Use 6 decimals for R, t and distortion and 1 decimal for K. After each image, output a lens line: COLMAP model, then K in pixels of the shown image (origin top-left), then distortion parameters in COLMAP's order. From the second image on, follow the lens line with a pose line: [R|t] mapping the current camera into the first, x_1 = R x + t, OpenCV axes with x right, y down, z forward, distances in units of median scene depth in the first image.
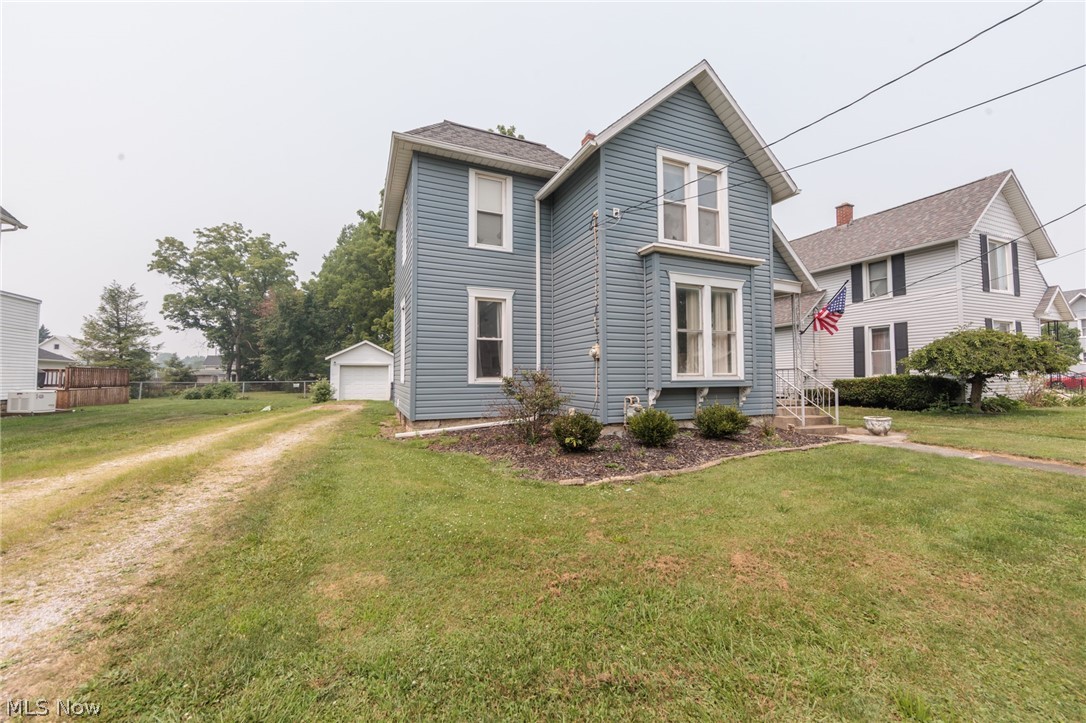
lens RADIAL K [[428.6, 0, 545.7], [0, 428.6, 362.7], [0, 0, 1]] dist [-0.005262, 0.000502]
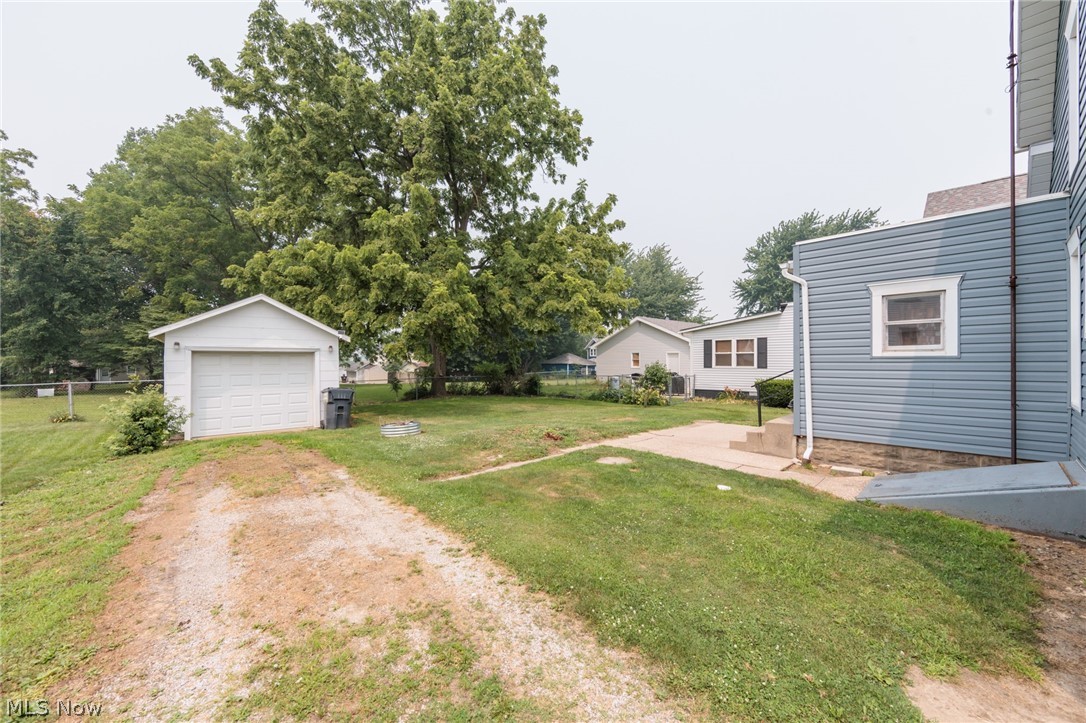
lens RADIAL K [[428.6, 0, 547.7], [0, 428.6, 361.4], [0, 0, 1]] dist [-0.005262, 0.000502]
pose [[0.938718, -0.001943, 0.344680, -0.289607], [-0.011125, 0.999292, 0.035931, -0.002979], [-0.344506, -0.037564, 0.938032, 0.477372]]
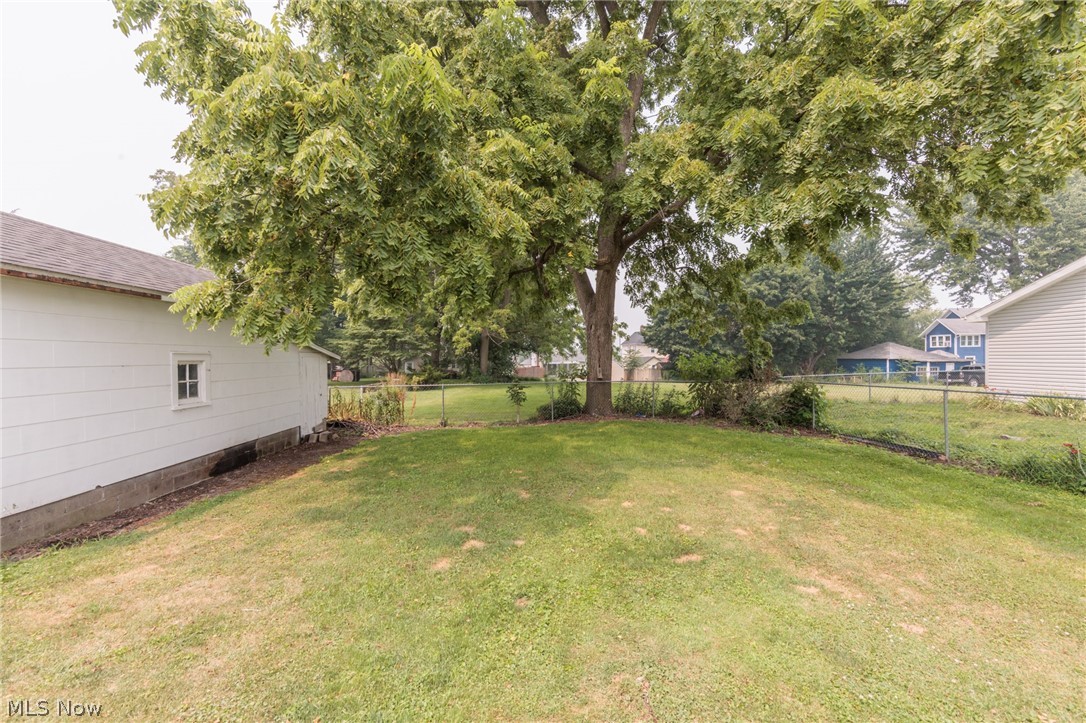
lens RADIAL K [[428.6, 0, 551.5], [0, 428.6, 360.2], [0, 0, 1]] dist [-0.005262, 0.000502]
pose [[0.966768, -0.001934, -0.255649, -0.115945], [0.012974, 0.999054, 0.041503, 0.021288], [0.255327, -0.043441, 0.965878, 0.930026]]
